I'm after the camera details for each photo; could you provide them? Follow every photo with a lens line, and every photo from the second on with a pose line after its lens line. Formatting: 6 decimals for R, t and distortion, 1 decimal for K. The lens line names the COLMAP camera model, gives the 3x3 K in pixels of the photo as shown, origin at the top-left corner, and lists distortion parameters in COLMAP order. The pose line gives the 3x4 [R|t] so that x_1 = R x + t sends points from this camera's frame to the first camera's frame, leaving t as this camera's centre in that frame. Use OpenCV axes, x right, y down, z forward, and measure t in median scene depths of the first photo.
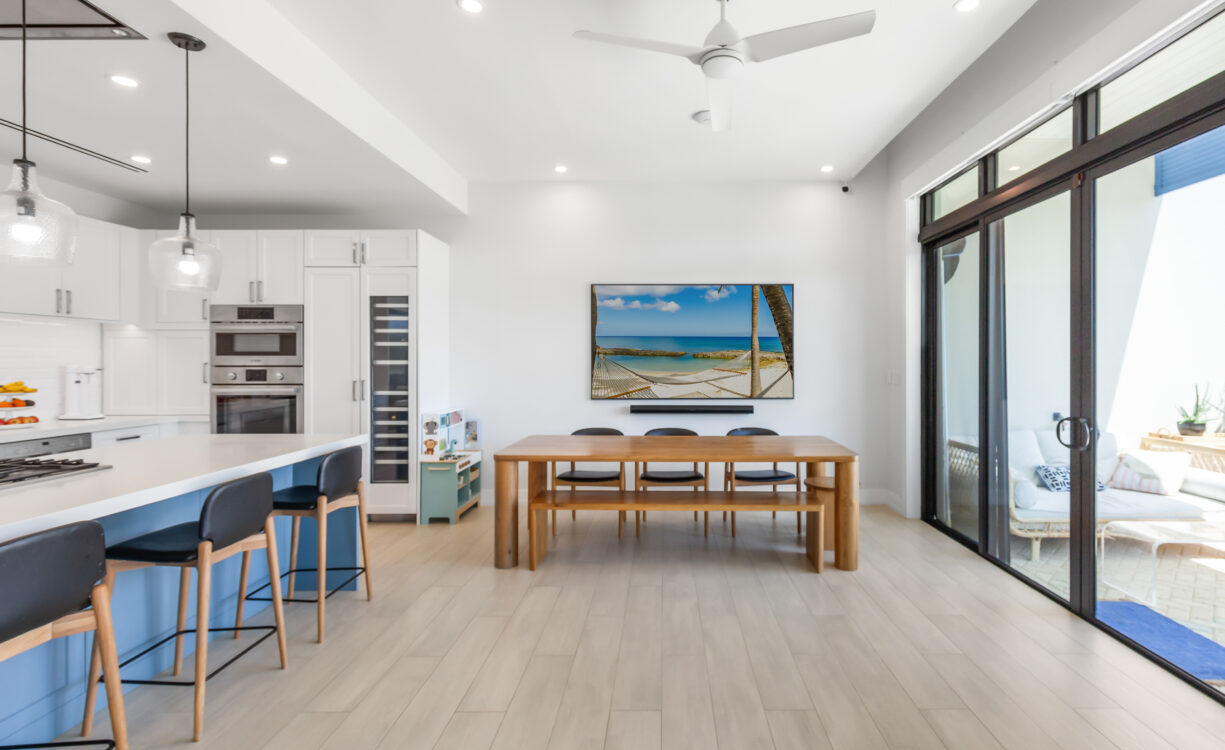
lens RADIAL K [[550.8, 0, 651.7], [0, 550.8, 360.9], [0, 0, 1]] dist [0.003443, 0.000067]
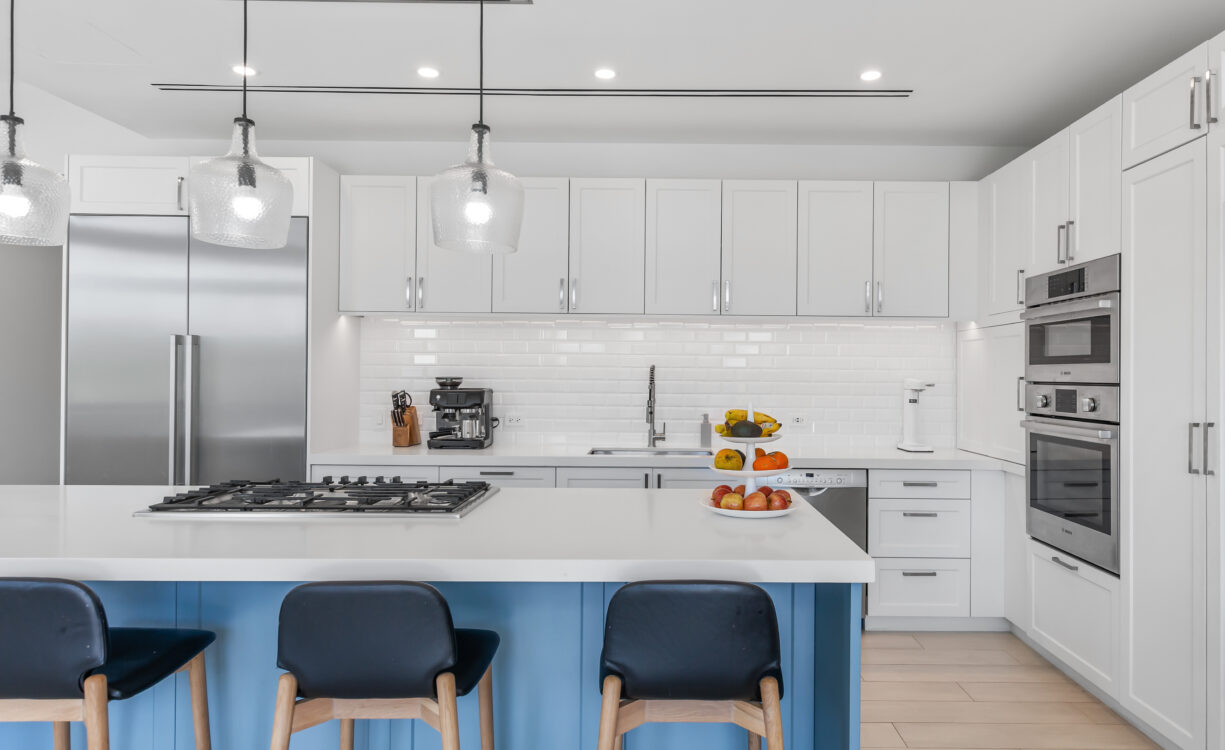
lens RADIAL K [[759.5, 0, 674.4], [0, 759.5, 374.3], [0, 0, 1]] dist [0.001184, 0.000756]
pose [[0.018167, -0.000112, -0.999835, 0.003729], [-0.008789, 0.999961, -0.000272, 0.003901], [0.999796, 0.008792, 0.018165, 0.611285]]
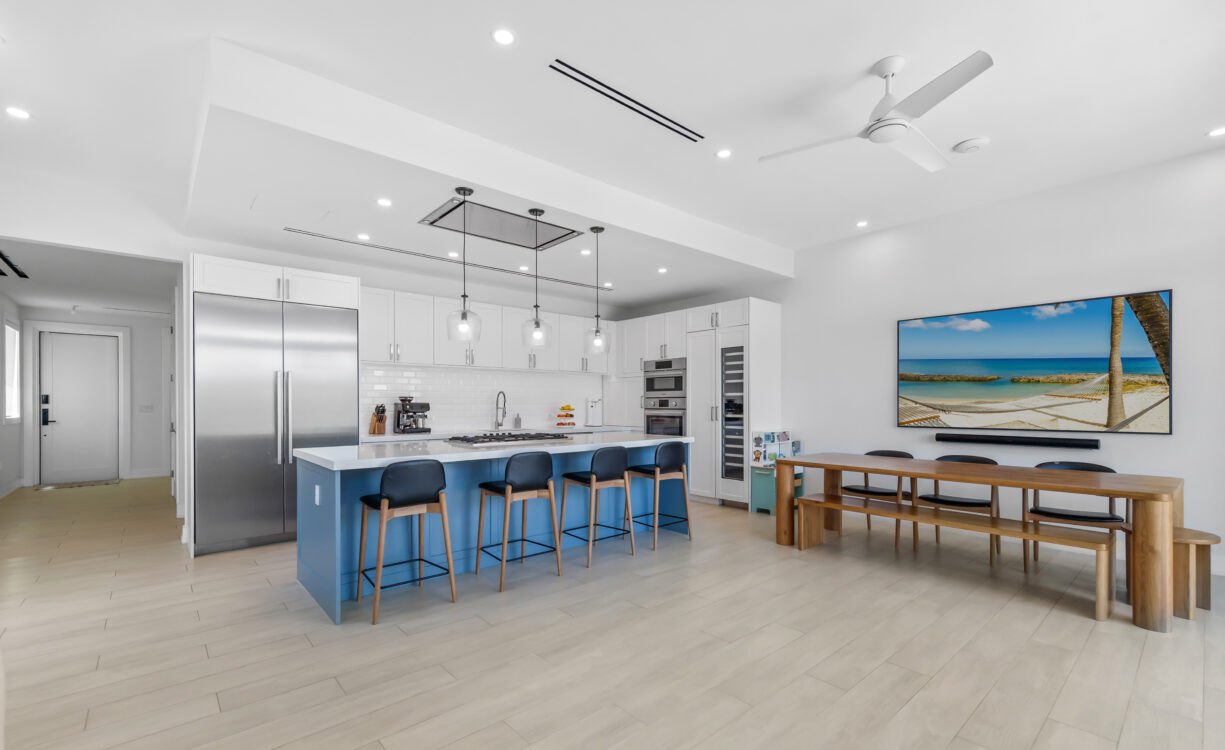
lens RADIAL K [[511.8, 0, 626.0], [0, 511.8, 404.7], [0, 0, 1]] dist [0.001778, 0.000110]
pose [[0.674660, -0.000671, -0.738129, 0.311994], [0.001087, 0.999999, 0.000084, 0.029522], [0.738128, -0.000860, 0.674660, -0.089632]]
